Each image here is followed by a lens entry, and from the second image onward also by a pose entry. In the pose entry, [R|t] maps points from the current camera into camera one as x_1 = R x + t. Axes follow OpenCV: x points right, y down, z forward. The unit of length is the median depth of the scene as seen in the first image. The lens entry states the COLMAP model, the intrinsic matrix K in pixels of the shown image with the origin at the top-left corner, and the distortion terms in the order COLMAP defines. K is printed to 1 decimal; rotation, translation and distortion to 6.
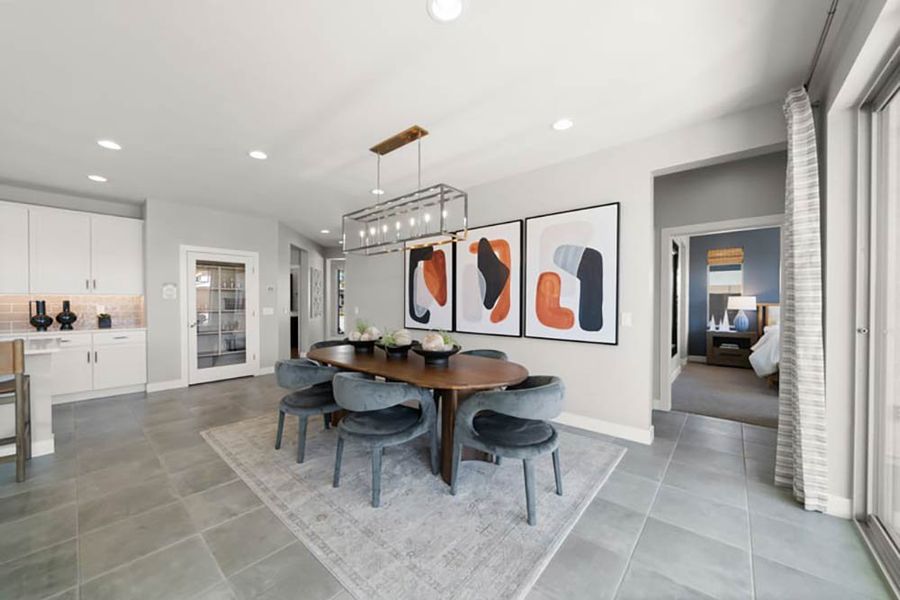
lens RADIAL K [[336.6, 0, 440.2], [0, 336.6, 304.9], [0, 0, 1]] dist [0.000870, 0.000015]
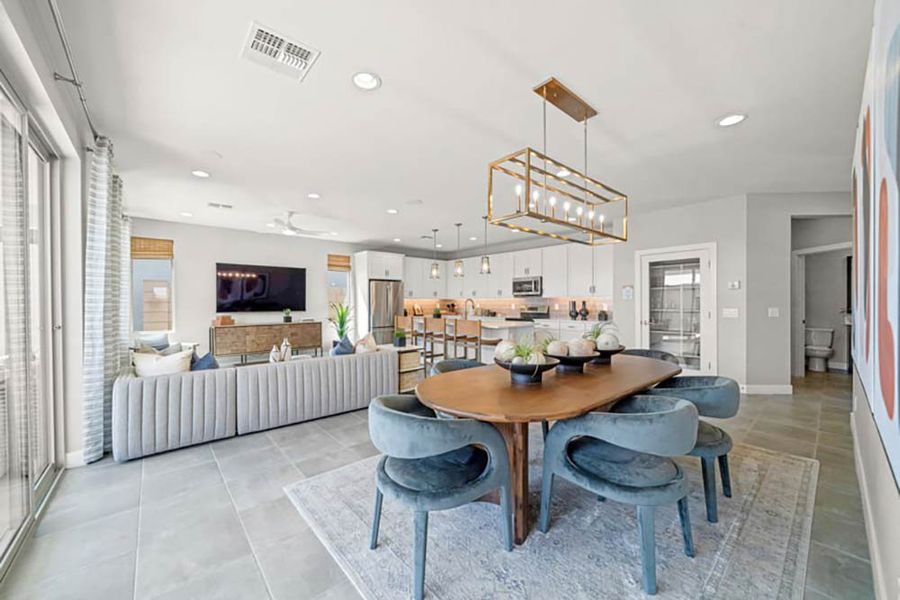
lens RADIAL K [[336.6, 0, 440.2], [0, 336.6, 304.9], [0, 0, 1]] dist [0.000870, 0.000015]
pose [[-0.151363, 0.007286, -0.988451, 0.464742], [-0.000938, 0.999971, 0.007515, -0.005781], [0.988478, 0.002065, -0.151352, 0.535779]]
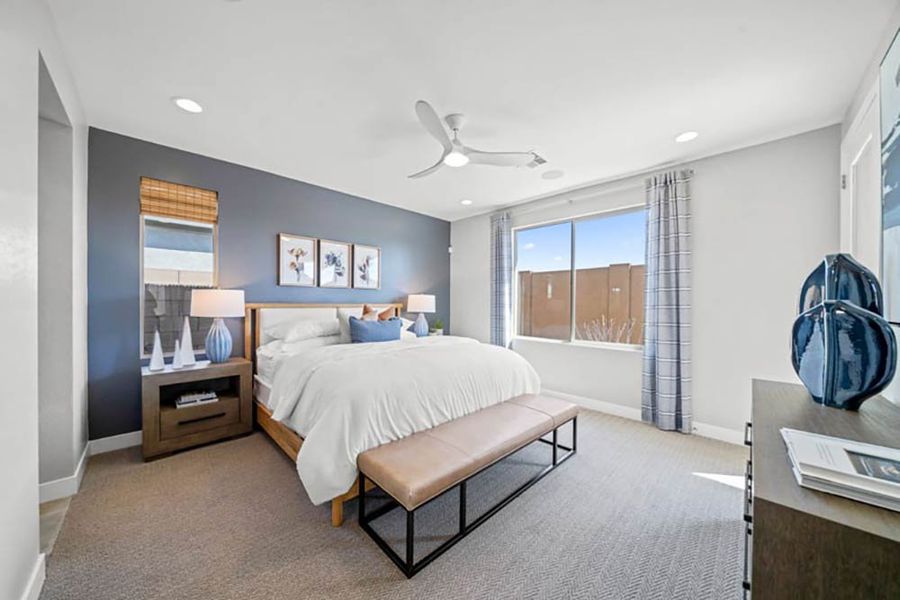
lens RADIAL K [[310.0, 0, 444.0], [0, 310.0, 305.2], [0, 0, 1]] dist [0.000499, 0.000046]
pose [[0.139301, -0.011370, 0.990185, 0.686858], [0.009308, 0.999905, 0.010172, -0.006013], [-0.990206, 0.007799, 0.139394, 0.851906]]
